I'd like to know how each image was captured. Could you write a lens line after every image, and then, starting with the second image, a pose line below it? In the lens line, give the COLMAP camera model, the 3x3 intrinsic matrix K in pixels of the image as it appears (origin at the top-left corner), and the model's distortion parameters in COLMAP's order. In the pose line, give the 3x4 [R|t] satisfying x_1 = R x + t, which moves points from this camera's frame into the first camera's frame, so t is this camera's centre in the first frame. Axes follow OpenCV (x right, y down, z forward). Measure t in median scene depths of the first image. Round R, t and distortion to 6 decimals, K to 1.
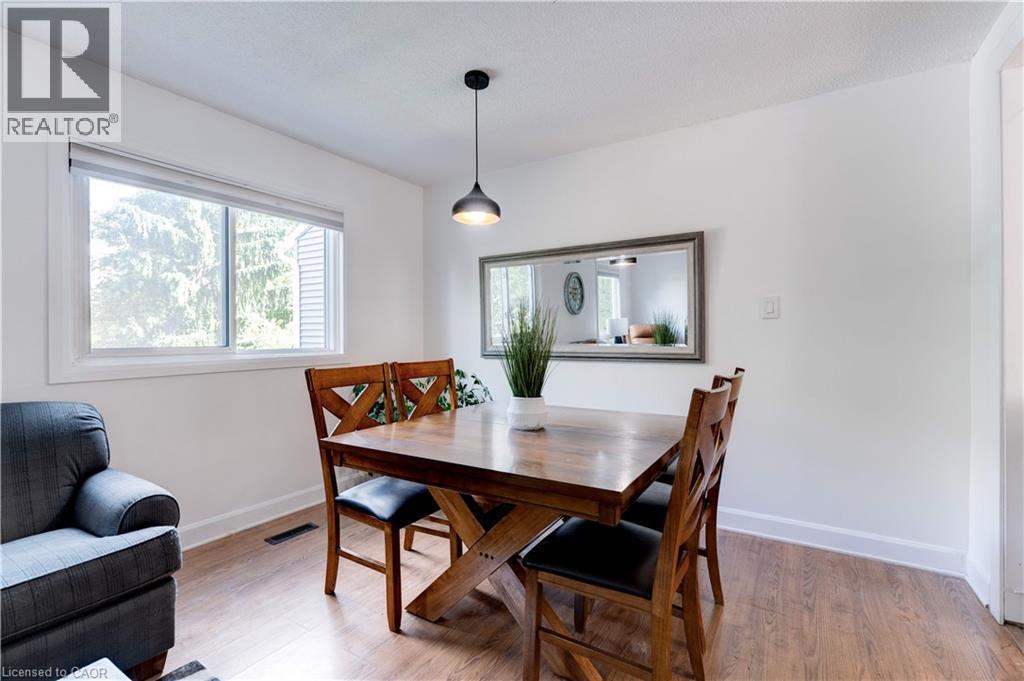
lens RADIAL K [[457.1, 0, 513.0], [0, 457.1, 338.5], [0, 0, 1]] dist [-0.001104, 0.000276]
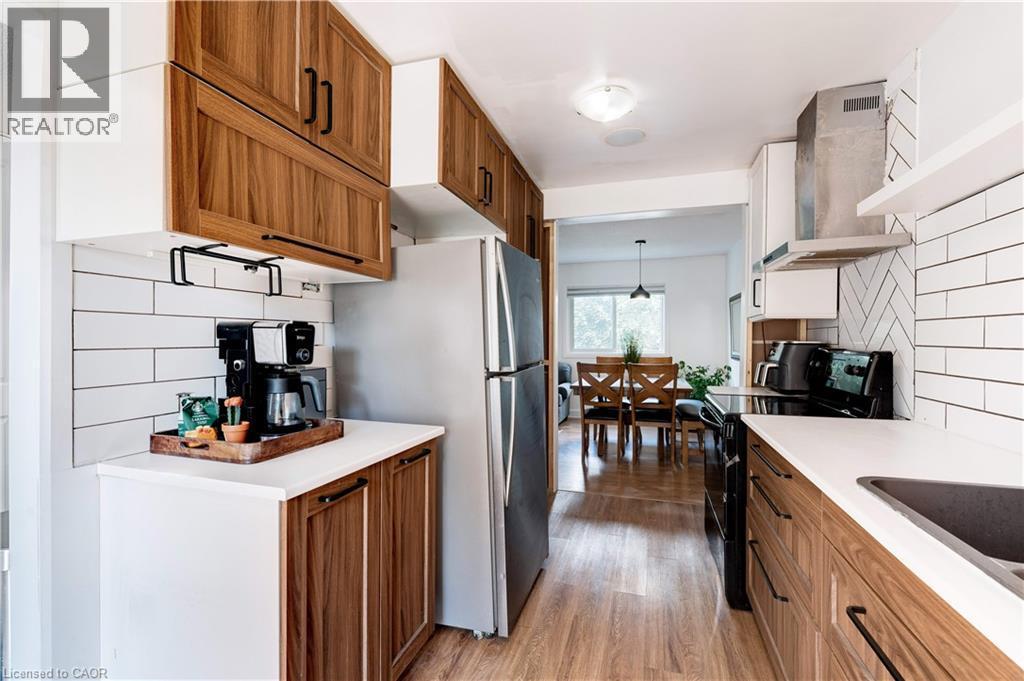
lens RADIAL K [[457.1, 0, 513.0], [0, 457.1, 338.5], [0, 0, 1]] dist [-0.001104, 0.000276]
pose [[0.271351, 0.008390, -0.962444, 2.069505], [-0.007284, 0.999951, 0.006664, -0.066912], [0.962453, 0.005203, 0.271399, -0.306632]]
